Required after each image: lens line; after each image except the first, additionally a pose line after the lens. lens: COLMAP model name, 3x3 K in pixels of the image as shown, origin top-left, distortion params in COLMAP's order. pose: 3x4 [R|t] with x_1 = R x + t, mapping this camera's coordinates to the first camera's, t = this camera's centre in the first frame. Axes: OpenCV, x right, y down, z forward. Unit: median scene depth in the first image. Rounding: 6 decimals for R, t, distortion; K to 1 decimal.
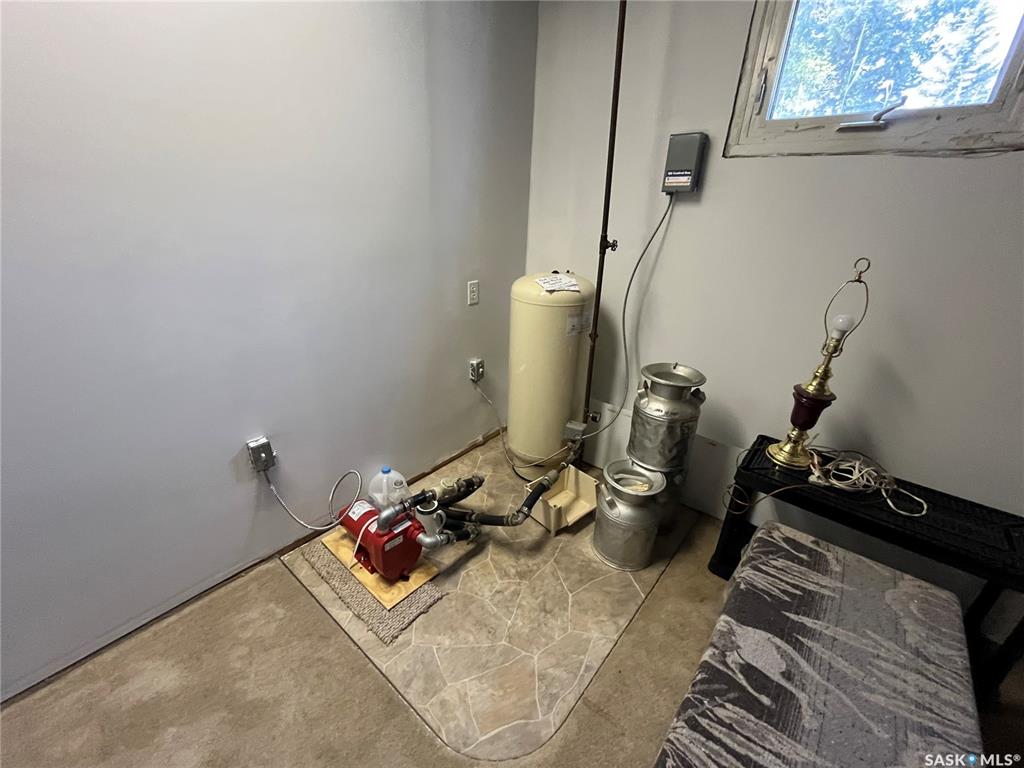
lens RADIAL K [[413.9, 0, 512.0], [0, 413.9, 384.0], [0, 0, 1]] dist [-0.009245, -0.000036]
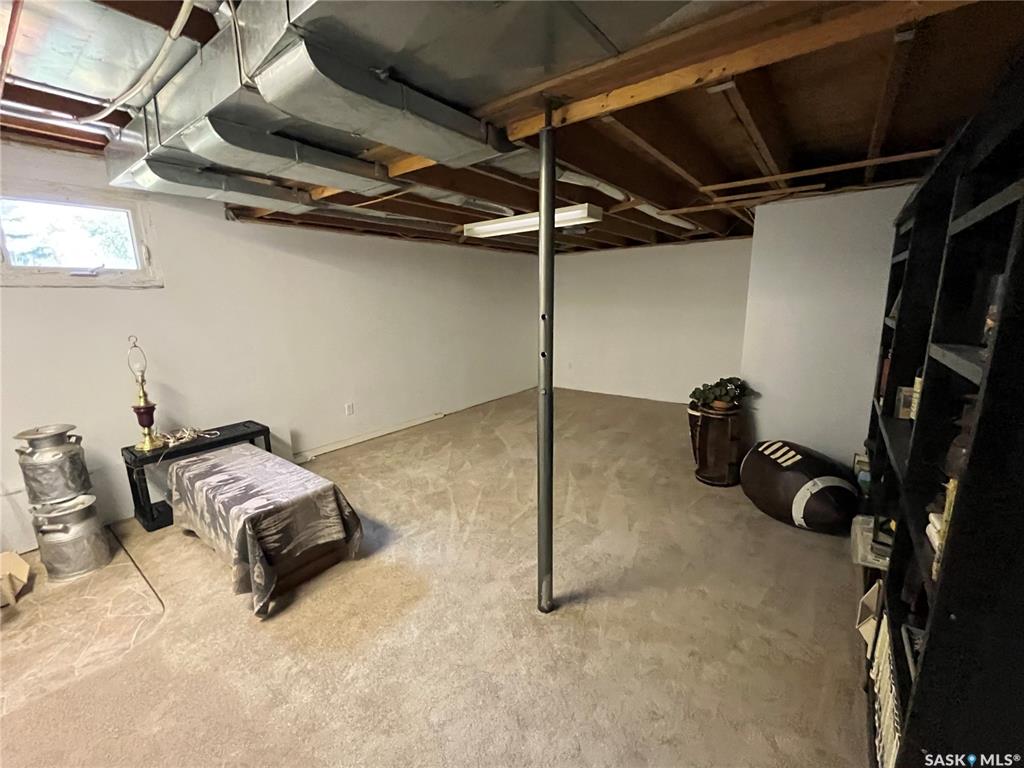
lens RADIAL K [[413.9, 0, 512.0], [0, 413.9, 384.0], [0, 0, 1]] dist [-0.009245, -0.000036]
pose [[-0.077619, -0.218352, 0.972778, -1.210144], [0.413946, 0.880586, 0.230687, 0.198374], [-0.906986, 0.420583, 0.022036, -0.608676]]
